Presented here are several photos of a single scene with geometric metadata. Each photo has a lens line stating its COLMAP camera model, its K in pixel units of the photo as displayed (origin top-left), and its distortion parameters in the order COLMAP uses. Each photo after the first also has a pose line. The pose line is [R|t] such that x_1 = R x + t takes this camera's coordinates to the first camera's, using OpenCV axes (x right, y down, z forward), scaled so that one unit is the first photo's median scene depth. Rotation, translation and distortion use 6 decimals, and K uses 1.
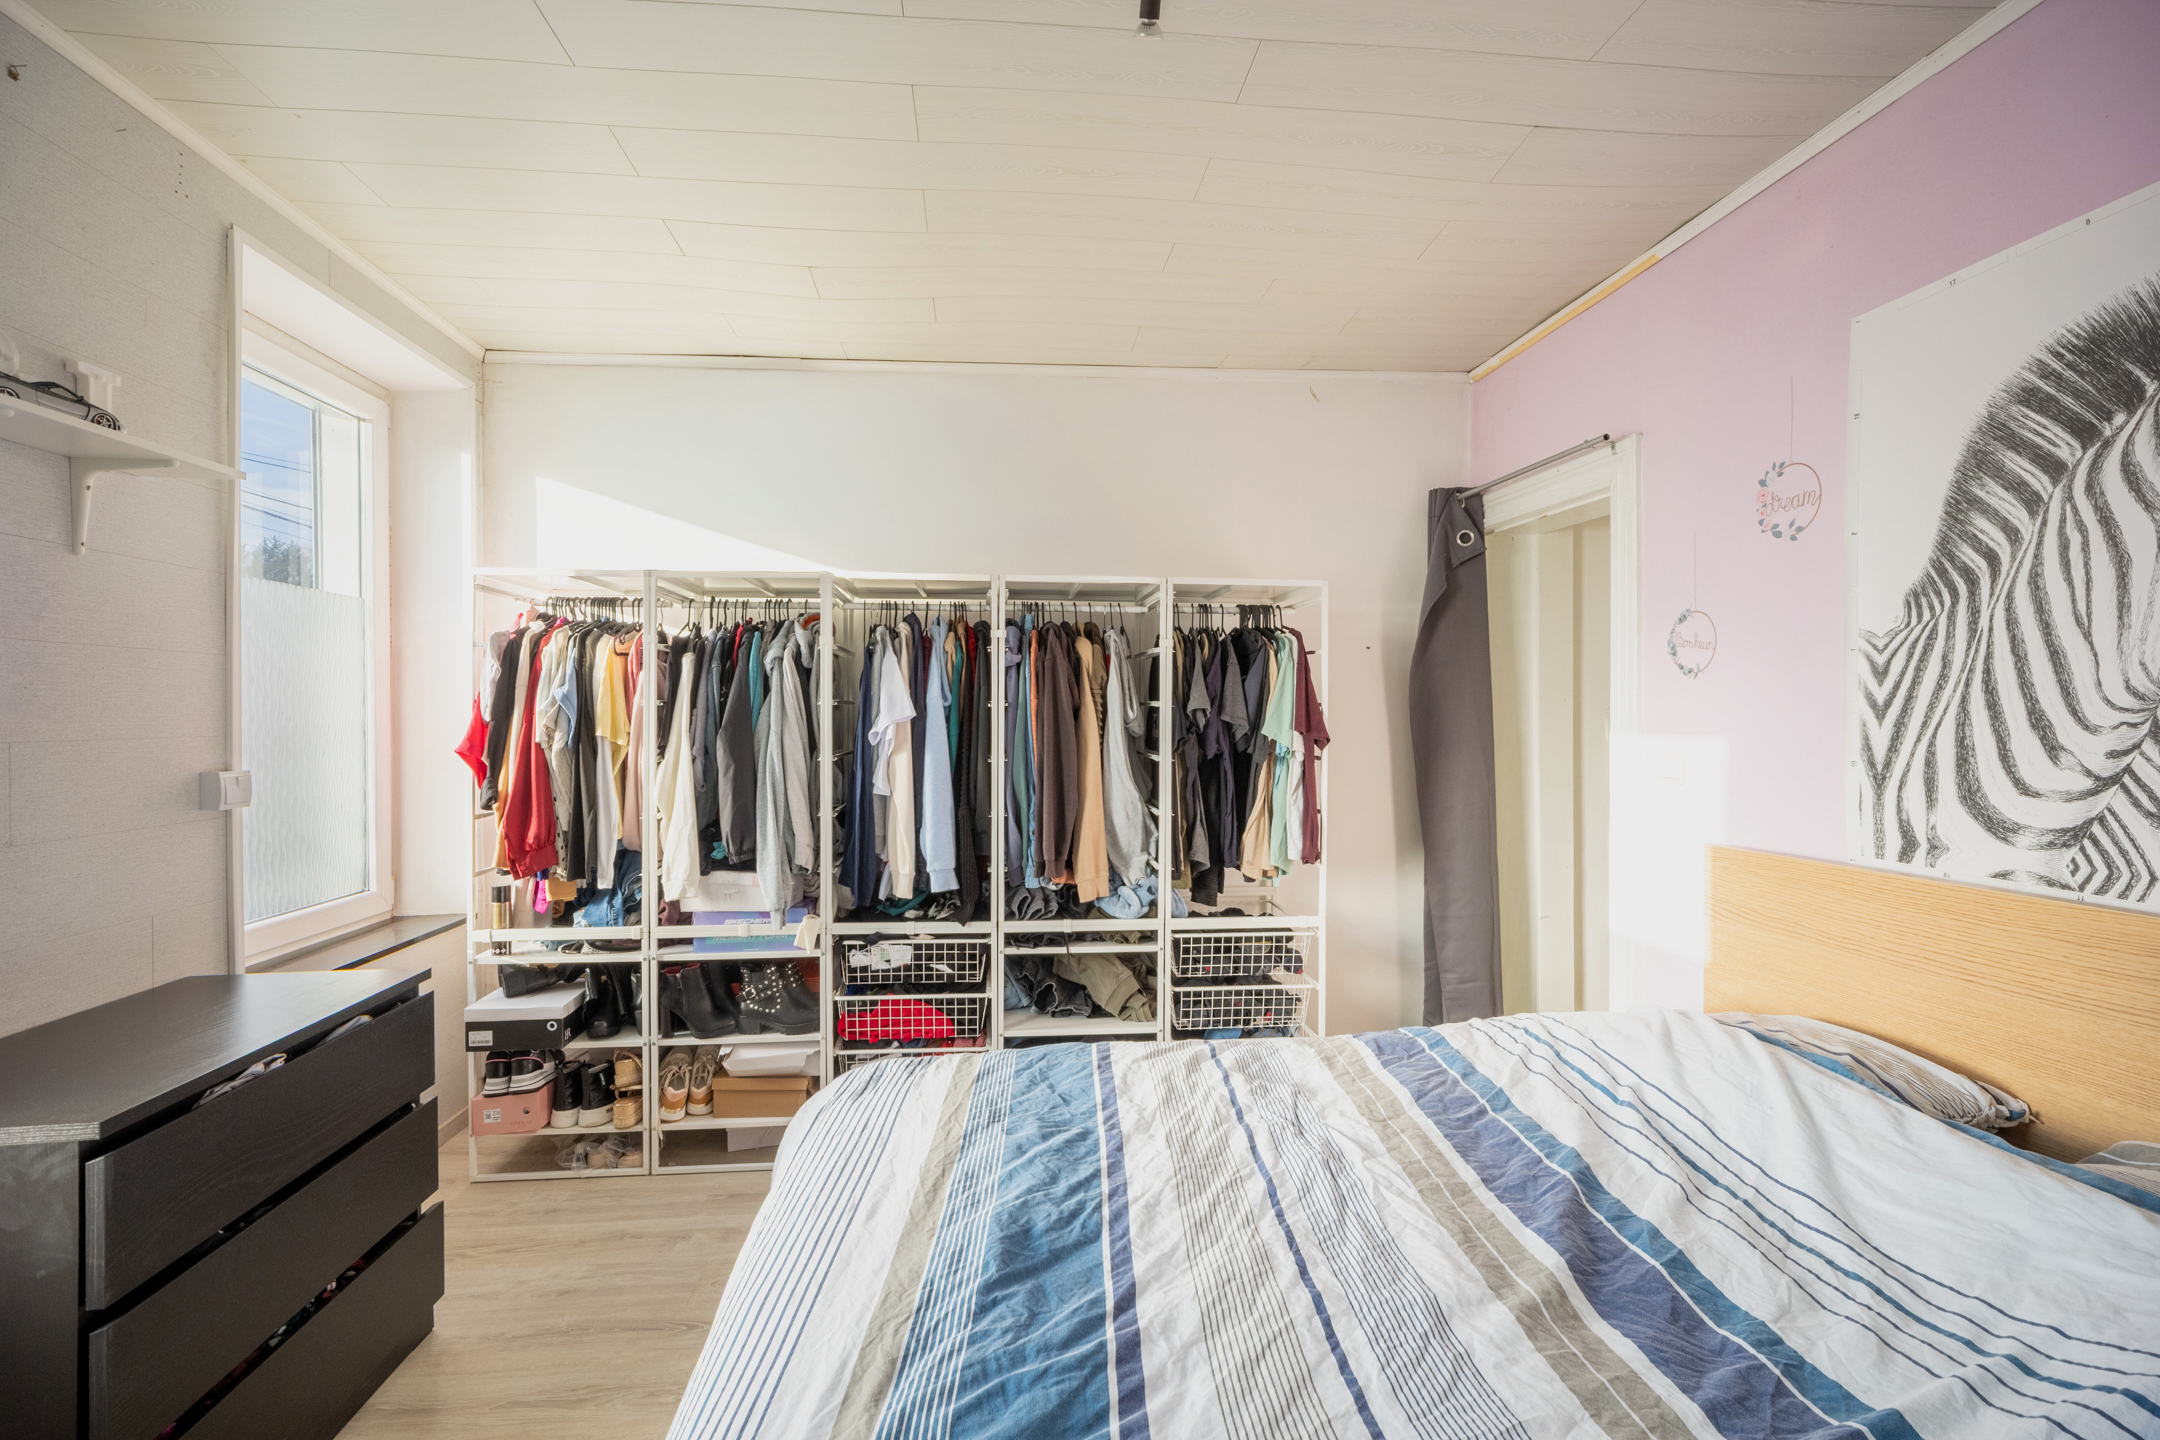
lens RADIAL K [[1024.7, 0, 1084.5], [0, 1024.7, 706.2], [0, 0, 1]] dist [0.001165, 0.000243]
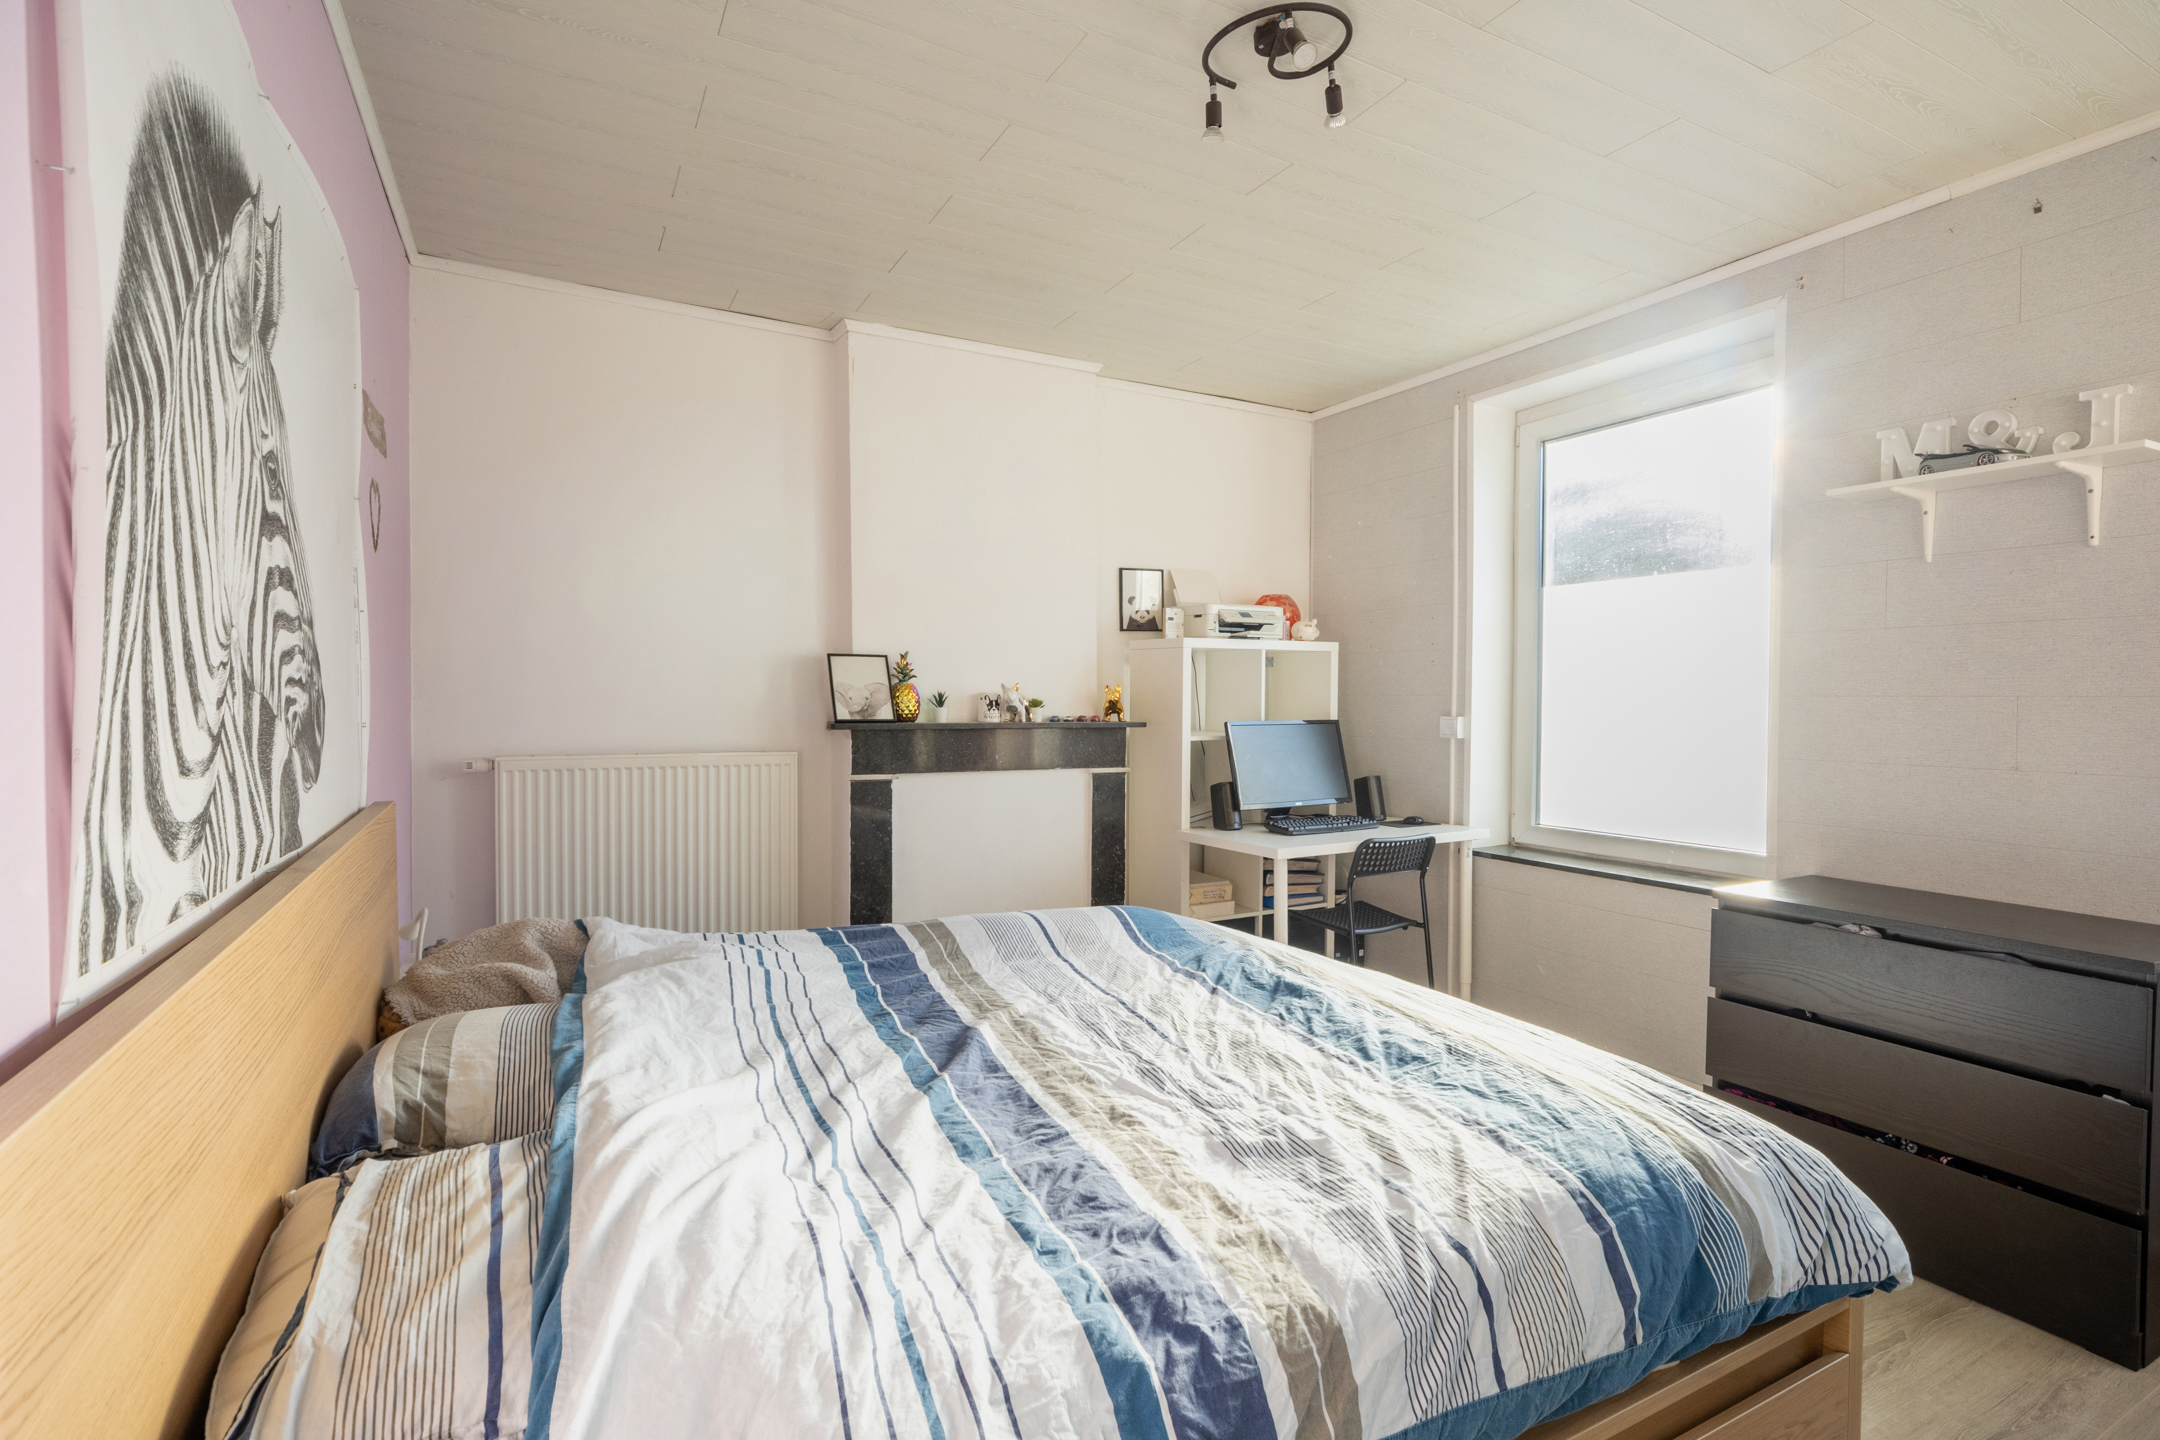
lens RADIAL K [[1024.7, 0, 1084.5], [0, 1024.7, 706.2], [0, 0, 1]] dist [0.001165, 0.000243]
pose [[-0.925763, 0.002132, -0.378098, 0.770694], [-0.008953, 0.999580, 0.027559, 0.025475], [0.377998, 0.028899, -0.925355, 2.122813]]
